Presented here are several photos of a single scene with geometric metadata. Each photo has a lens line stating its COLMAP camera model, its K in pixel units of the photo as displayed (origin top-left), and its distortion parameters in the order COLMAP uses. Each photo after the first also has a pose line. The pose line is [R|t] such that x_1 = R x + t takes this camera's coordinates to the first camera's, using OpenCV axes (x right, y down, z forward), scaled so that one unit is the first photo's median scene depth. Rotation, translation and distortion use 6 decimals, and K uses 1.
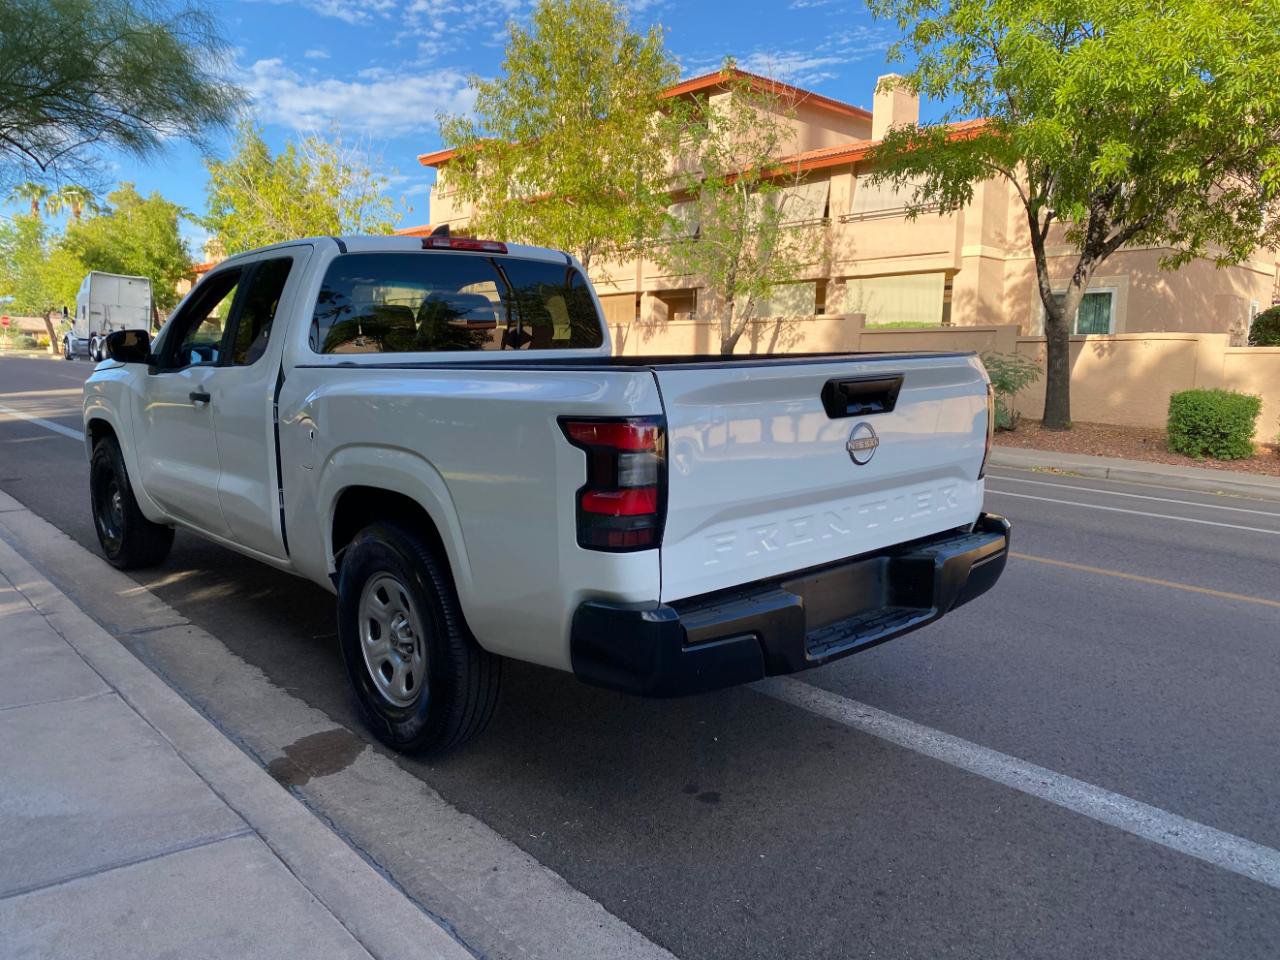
lens RADIAL K [[974.9, 0, 632.6], [0, 974.9, 472.8], [0, 0, 1]] dist [0.018909, -0.006987]
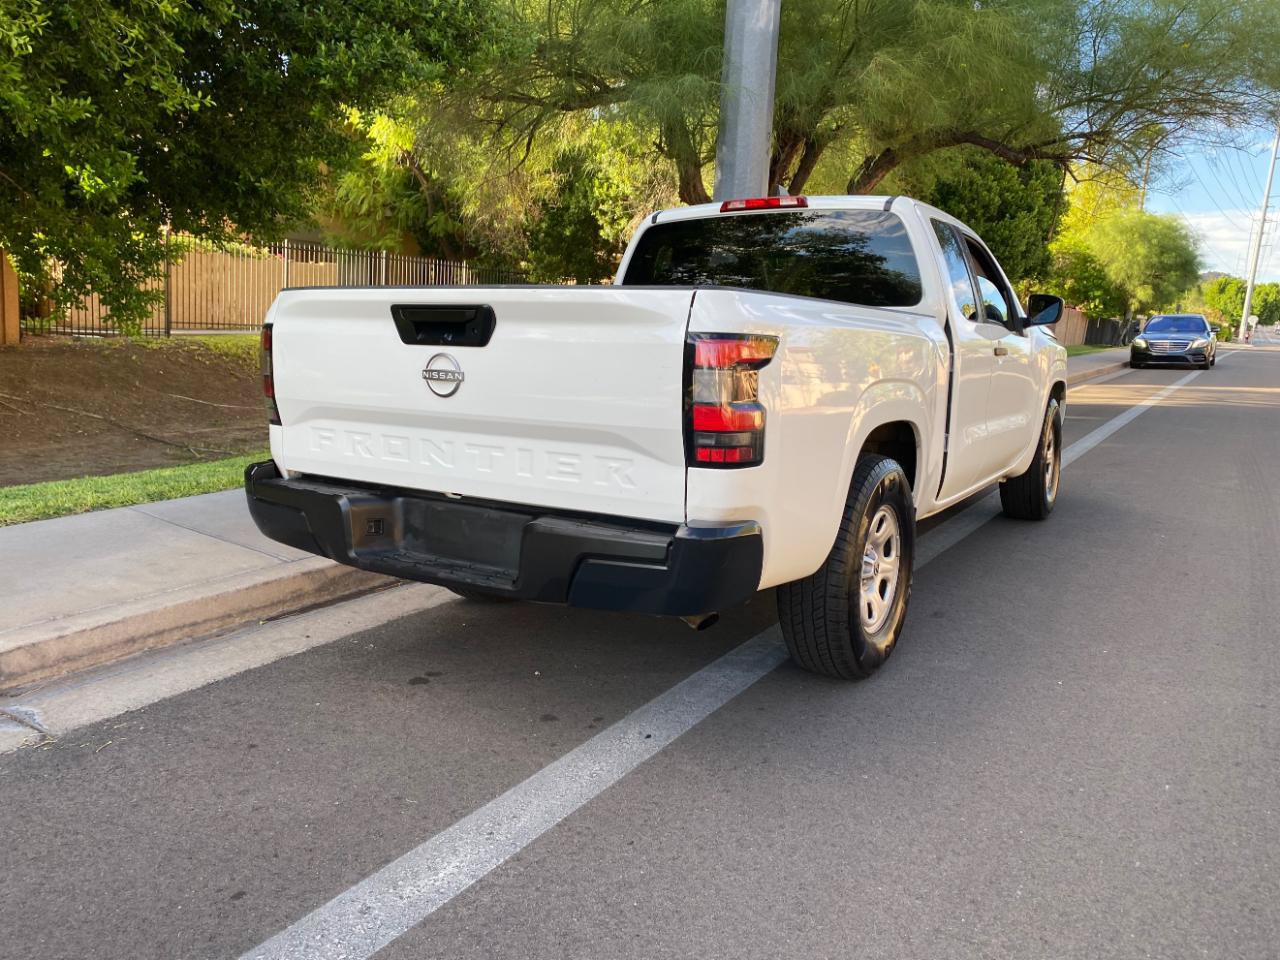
lens RADIAL K [[974.9, 0, 645.9], [0, 974.9, 481.9], [0, 0, 1]] dist [0.018909, -0.006987]
pose [[0.281315, 0.161693, -0.945895, 0.302990], [-0.158678, 0.979971, 0.120326, -0.018372], [0.946405, 0.116243, 0.301338, 0.225092]]
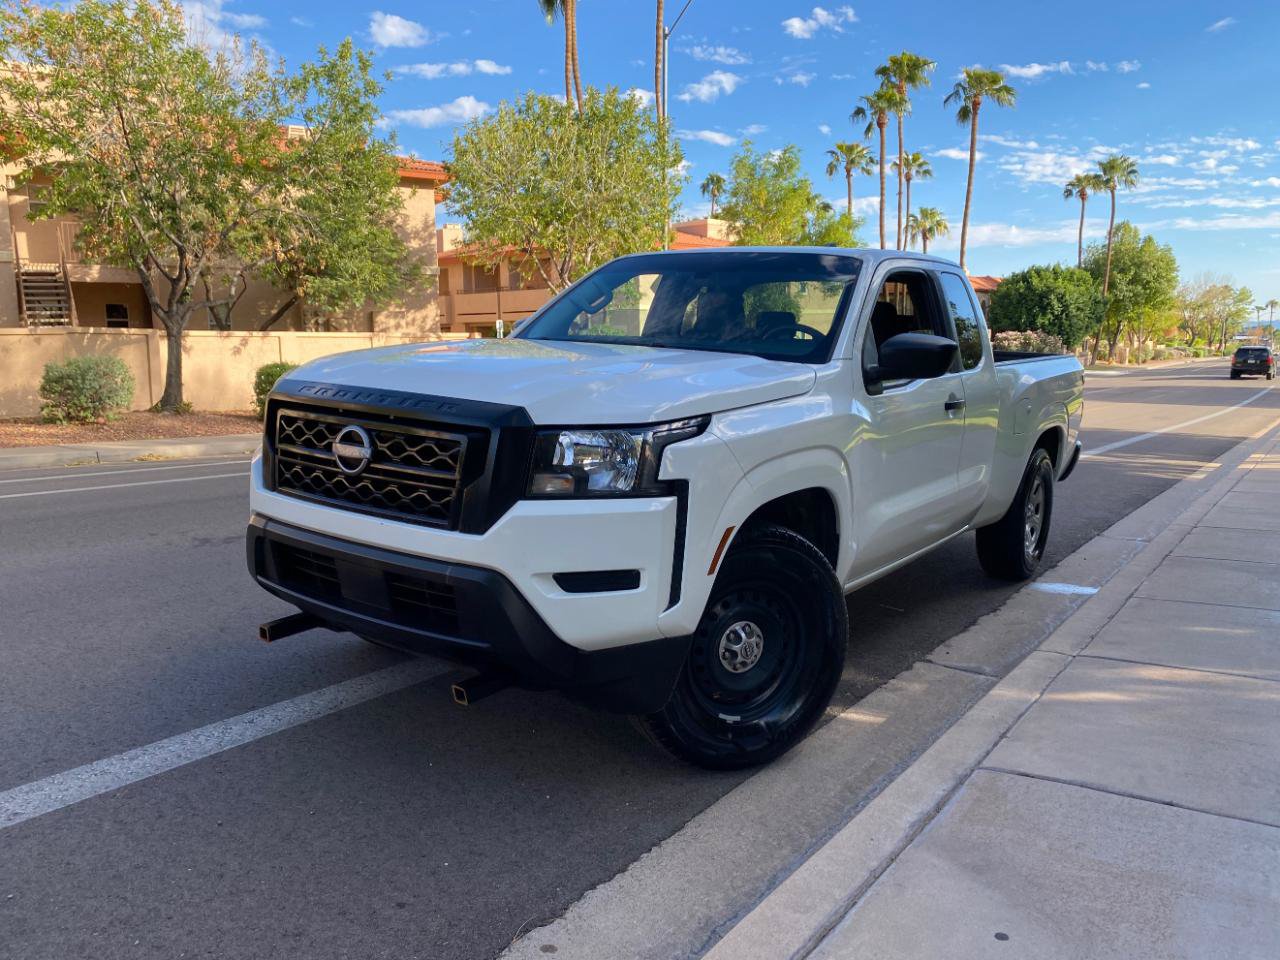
lens RADIAL K [[974.9, 0, 647.5], [0, 974.9, 479.8], [0, 0, 1]] dist [0.018909, -0.006987]
pose [[-0.231752, -0.156086, 0.960171, -0.498836], [0.104536, 0.977332, 0.184107, -0.081774], [-0.967142, 0.143040, -0.210182, 0.571273]]
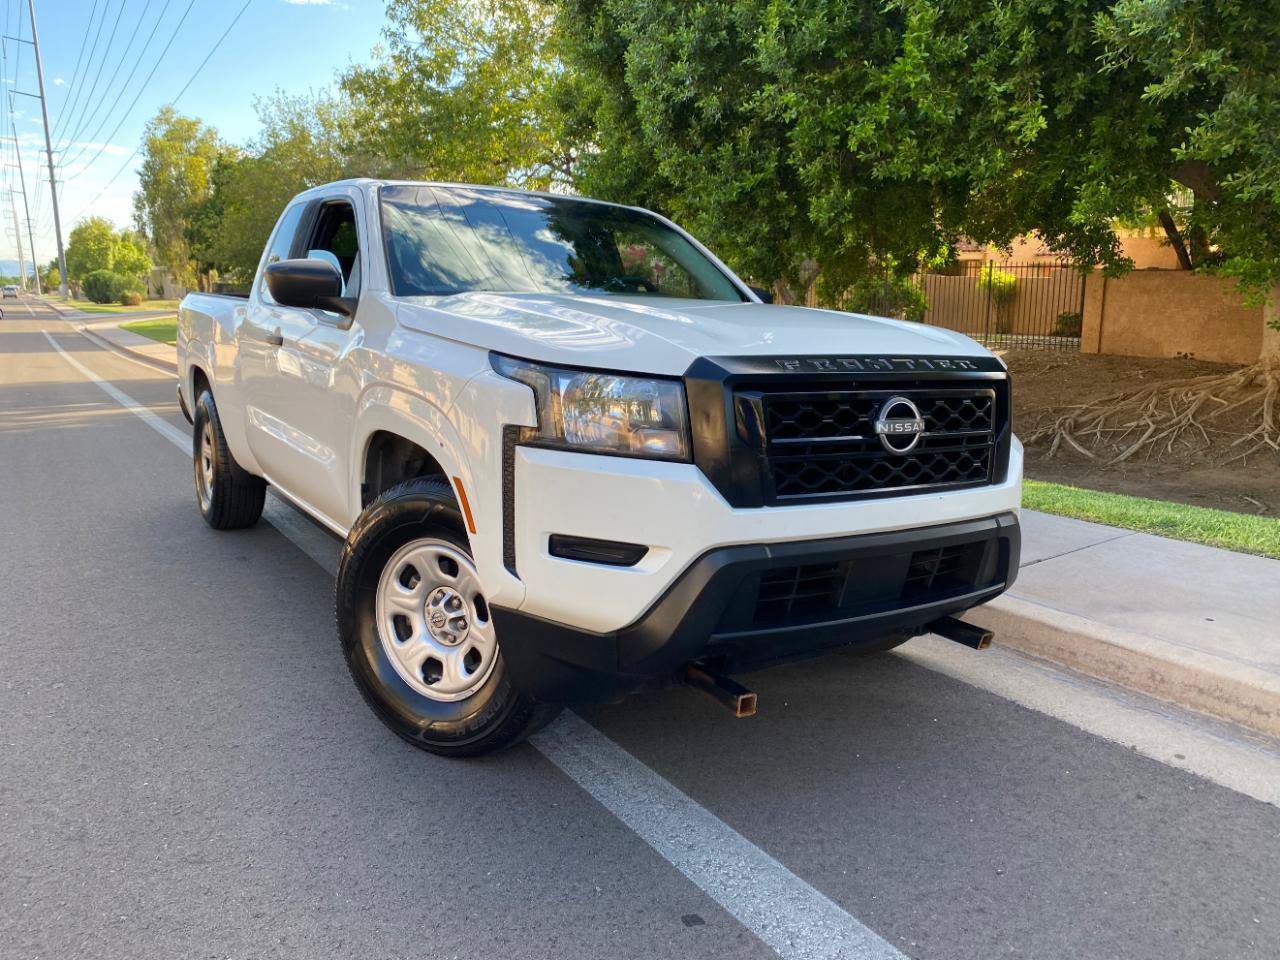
lens RADIAL K [[974.9, 0, 636.8], [0, 974.9, 475.0], [0, 0, 1]] dist [0.018909, -0.006987]
pose [[-0.986724, -0.051501, 0.154026, -0.230032], [-0.002840, 0.953716, 0.300697, -0.104838], [-0.162383, 0.296267, -0.941200, 0.797352]]
